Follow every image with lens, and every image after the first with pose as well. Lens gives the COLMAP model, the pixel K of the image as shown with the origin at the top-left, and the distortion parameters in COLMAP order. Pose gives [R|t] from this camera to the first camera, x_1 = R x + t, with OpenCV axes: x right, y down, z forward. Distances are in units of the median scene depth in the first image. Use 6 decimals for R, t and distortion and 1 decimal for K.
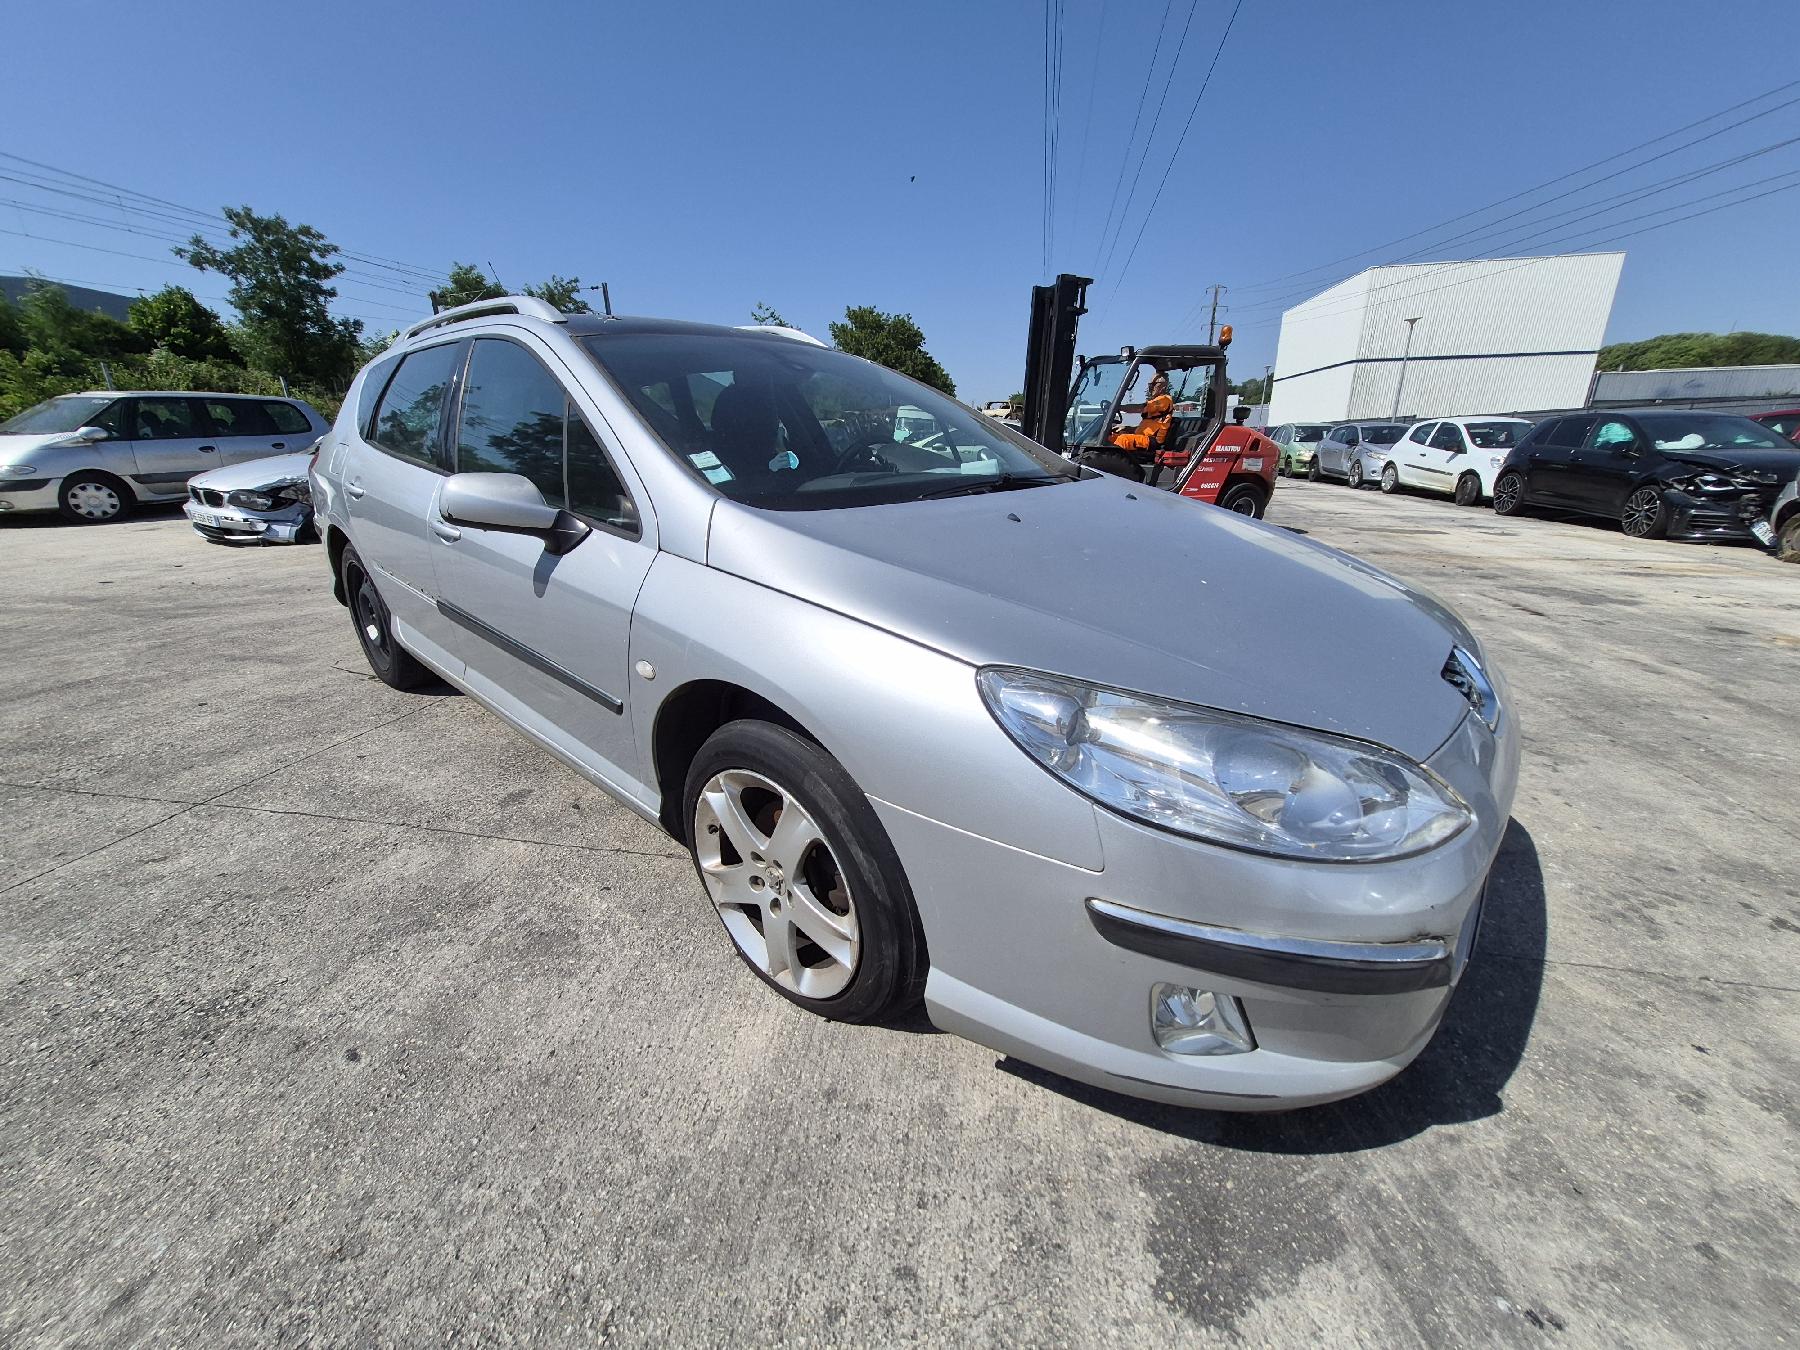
lens RADIAL K [[712.6, 0, 895.5], [0, 712.6, 646.6], [0, 0, 1]] dist [0.001321, 0.000555]
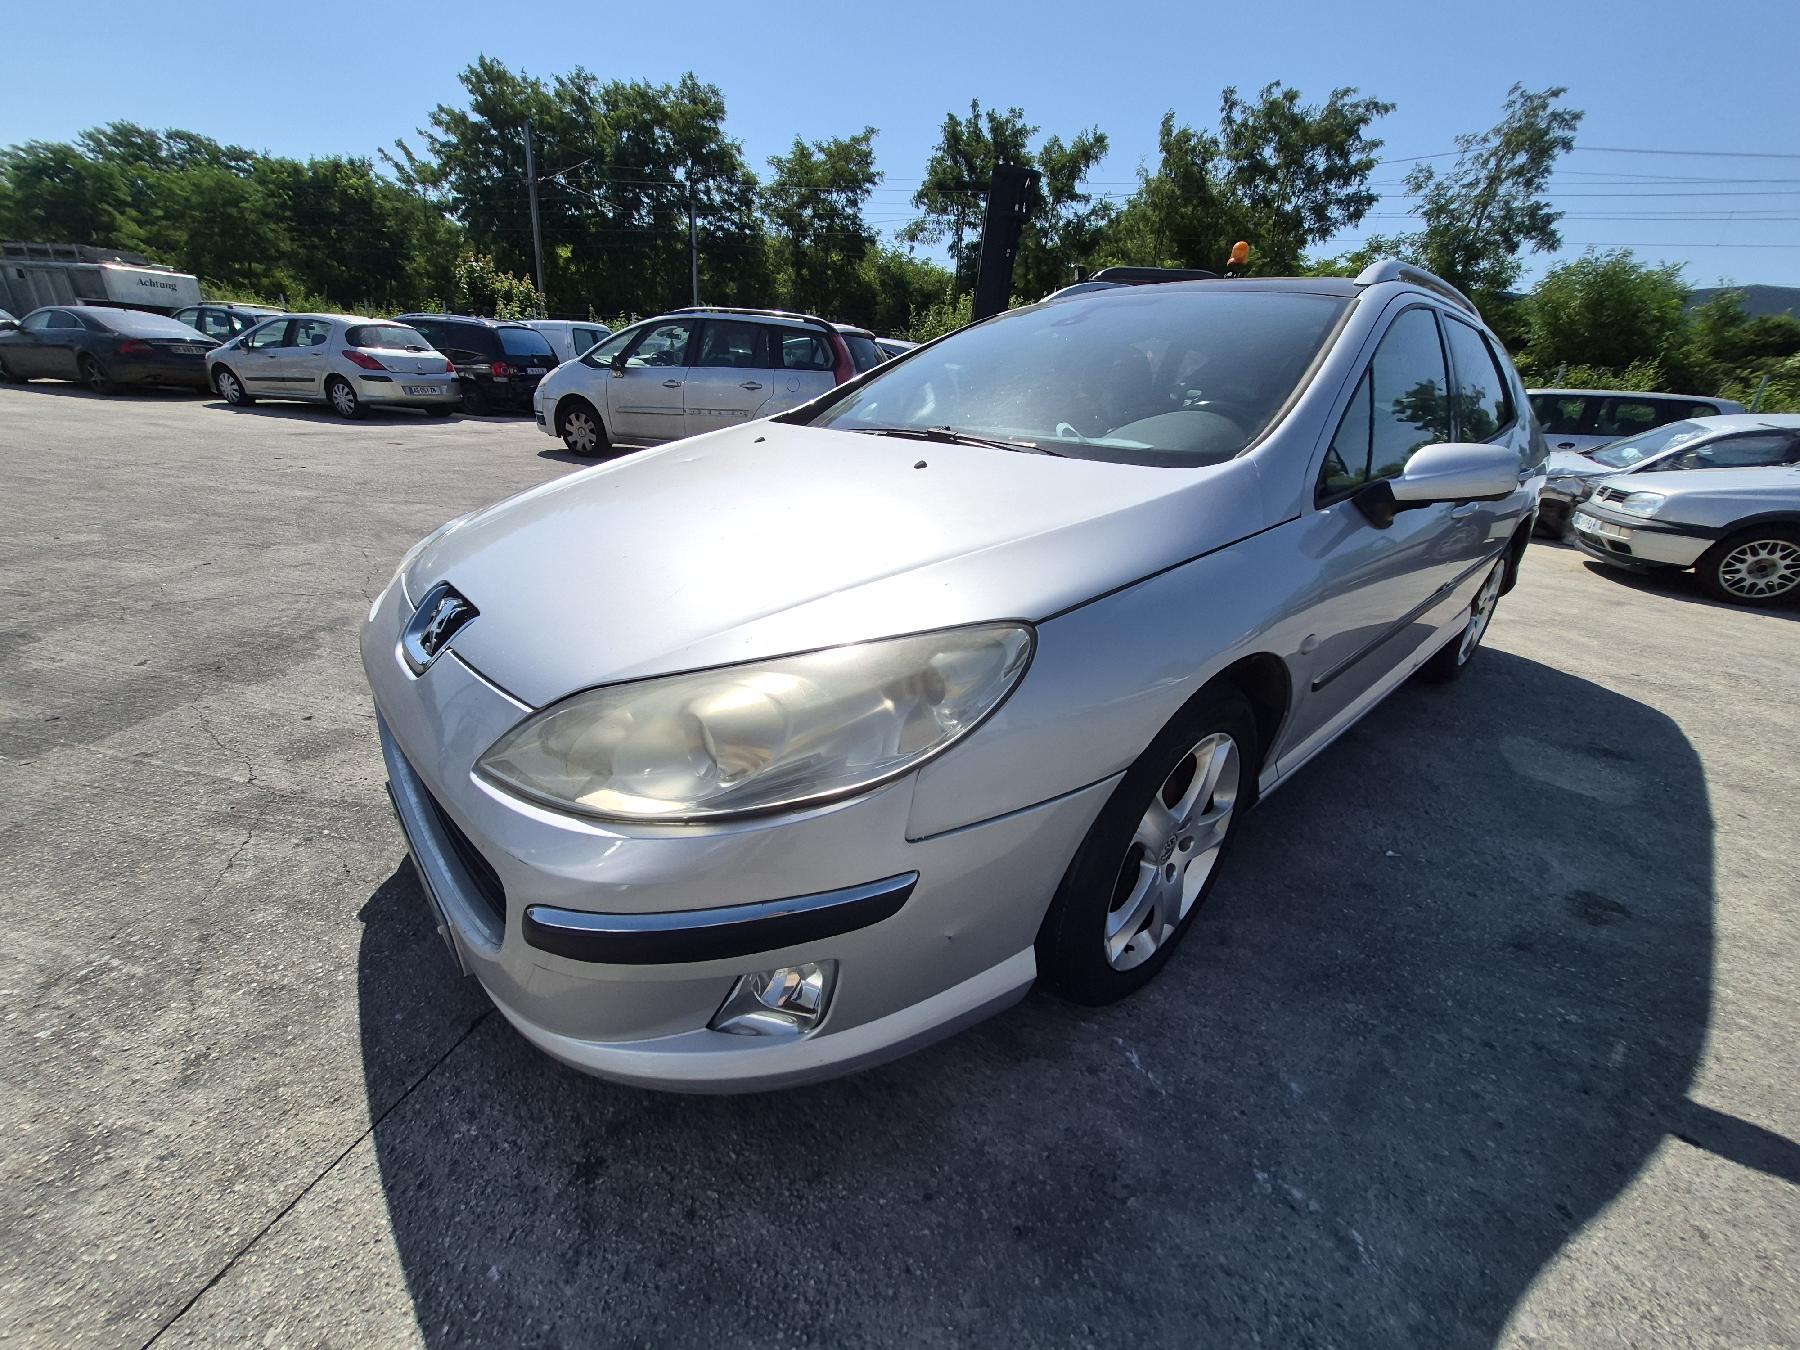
lens RADIAL K [[705.1, 0, 898.1], [0, 705.1, 672.6], [0, 0, 1]] dist [0.002285, -0.000713]
pose [[-0.104893, 0.369597, -0.923253, 1.462446], [-0.351428, 0.854700, 0.382081, -0.408444], [0.930320, 0.364535, 0.040234, 1.420204]]
